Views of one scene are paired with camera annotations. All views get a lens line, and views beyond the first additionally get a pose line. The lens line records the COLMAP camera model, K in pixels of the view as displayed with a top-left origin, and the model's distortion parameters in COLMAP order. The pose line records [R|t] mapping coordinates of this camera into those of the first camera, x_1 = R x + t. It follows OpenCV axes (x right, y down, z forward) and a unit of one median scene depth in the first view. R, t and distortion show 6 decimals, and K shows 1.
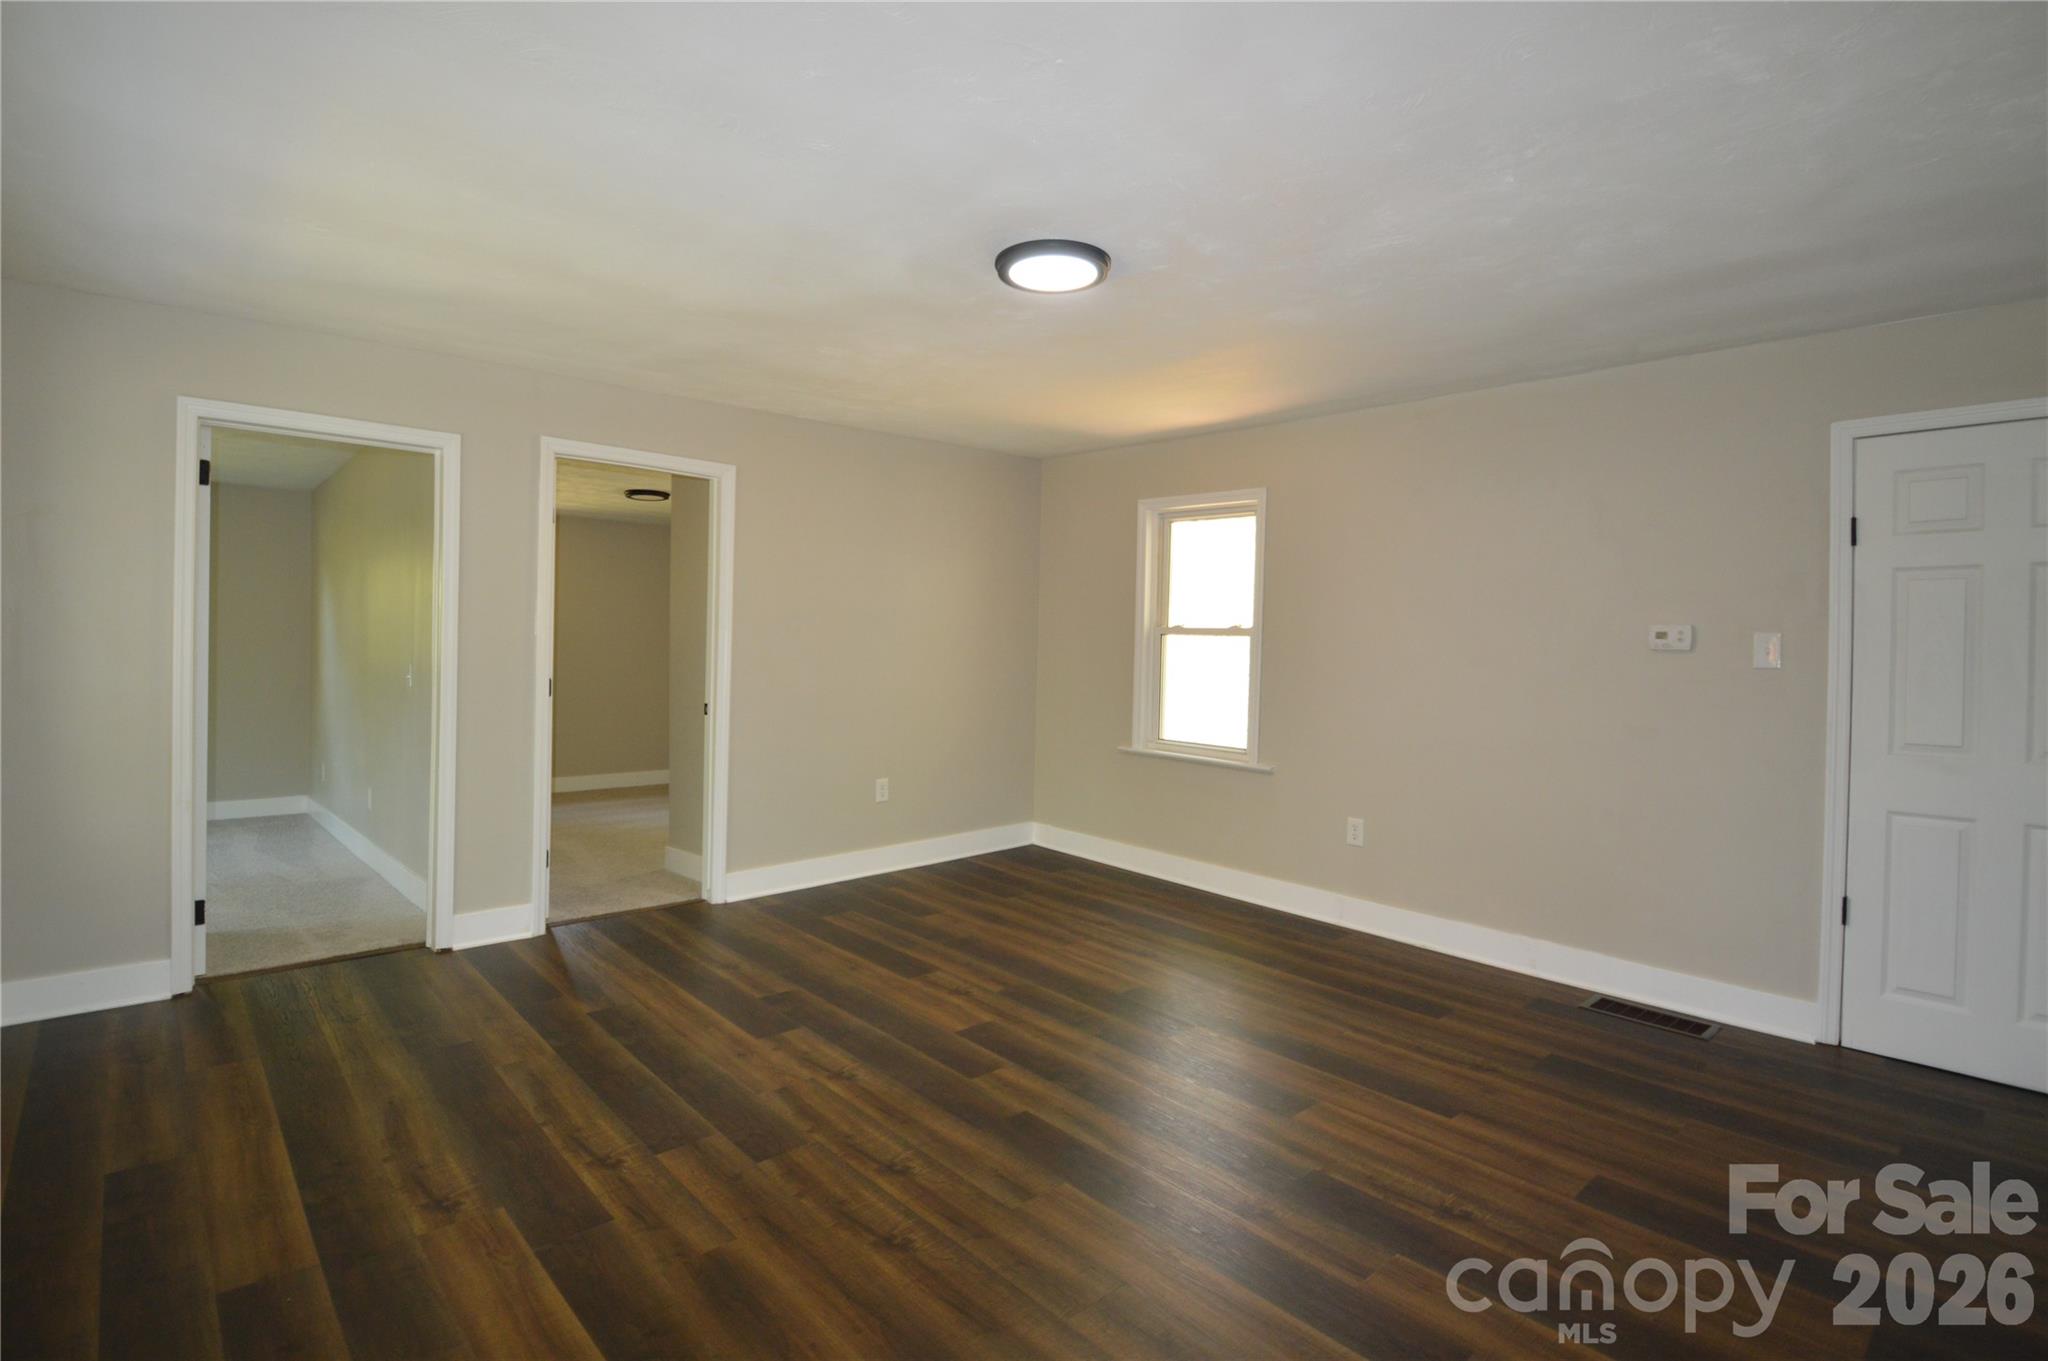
lens RADIAL K [[980.2, 0, 985.7], [0, 980.2, 658.8], [0, 0, 1]] dist [-0.007172, -0.000969]
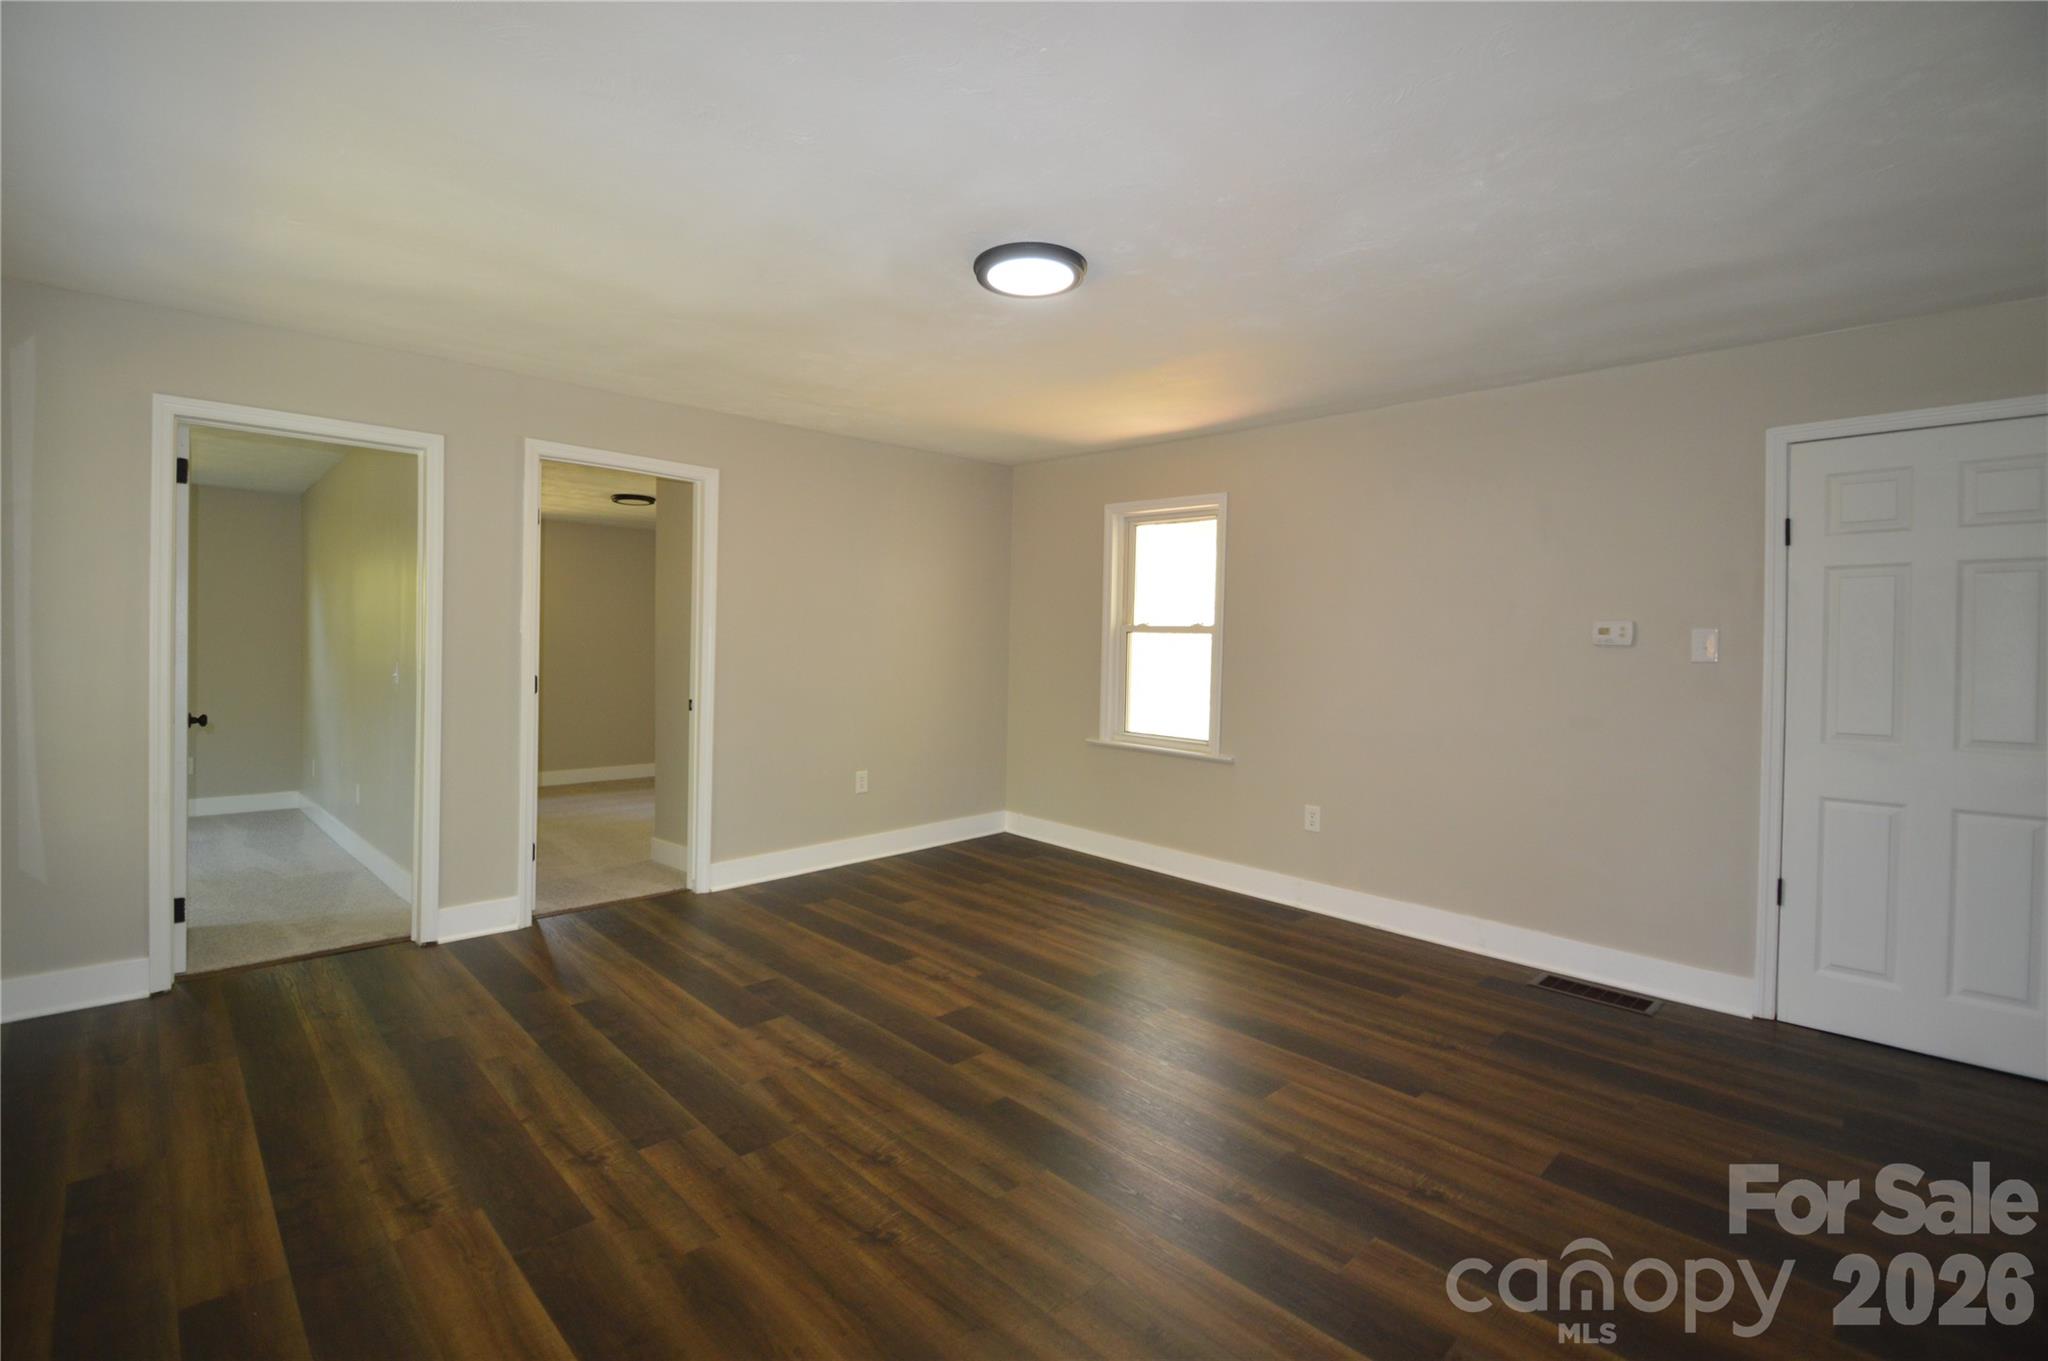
lens RADIAL K [[911.3, 0, 986.1], [0, 911.3, 658.8], [0, 0, 1]] dist [0.009384, -0.012634]
pose [[0.999441, -0.002451, 0.033338, -0.009264], [0.002391, 0.999995, 0.001854, 0.002588], [-0.033343, -0.001774, 0.999442, 0.043925]]
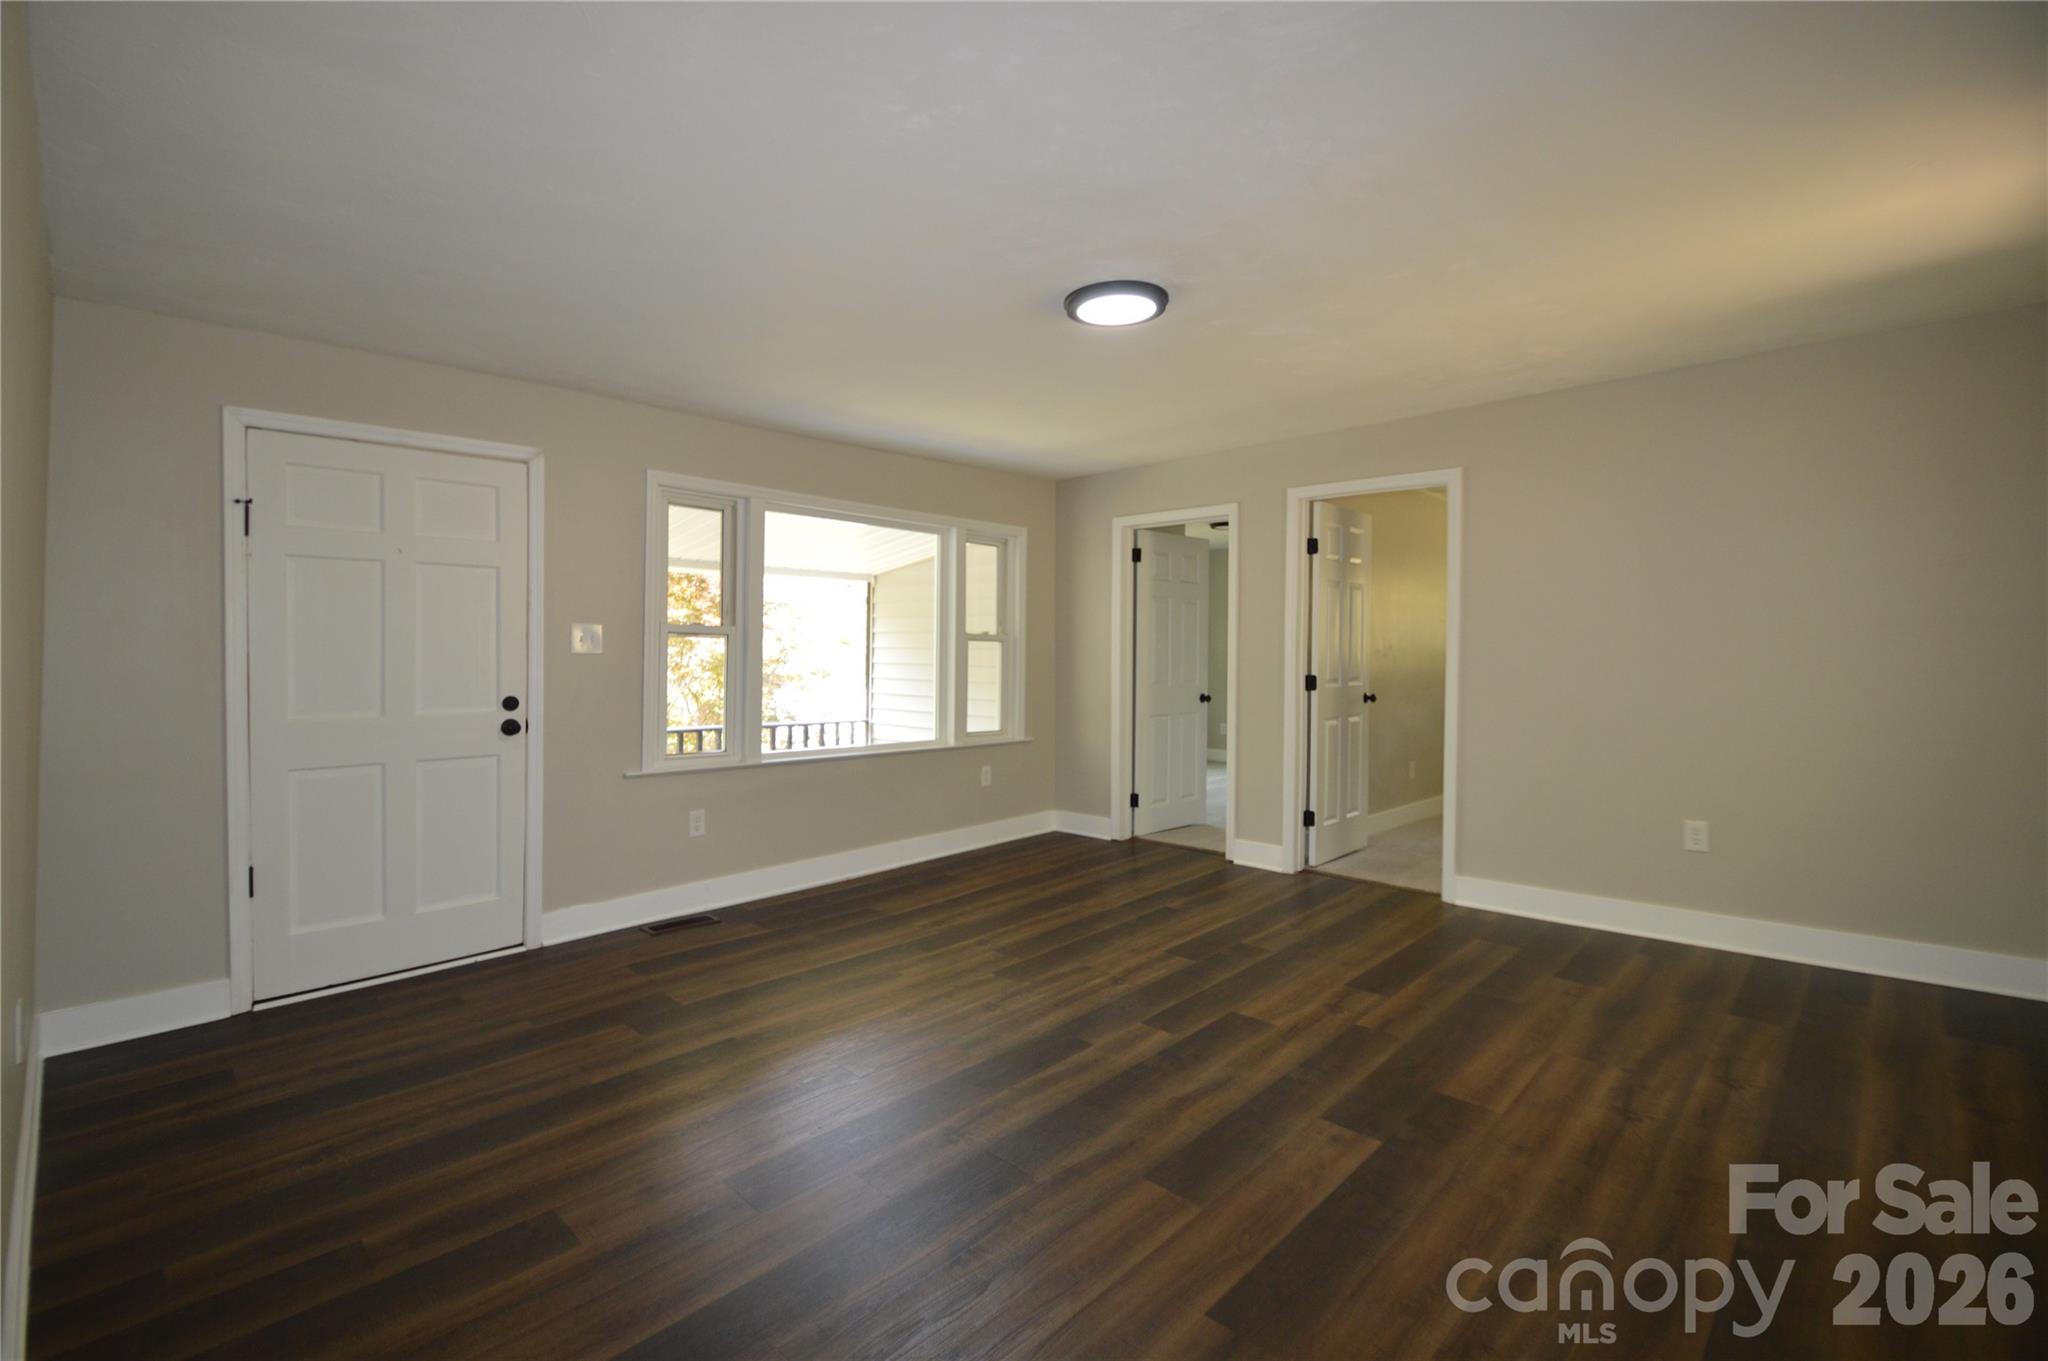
lens RADIAL K [[911.3, 0, 986.1], [0, 911.3, 658.8], [0, 0, 1]] dist [0.009384, -0.012634]
pose [[0.066450, -0.001700, -0.997788, 0.994799], [-0.010859, 0.999938, -0.002427, 0.007803], [0.997731, 0.010996, 0.066427, 0.711653]]
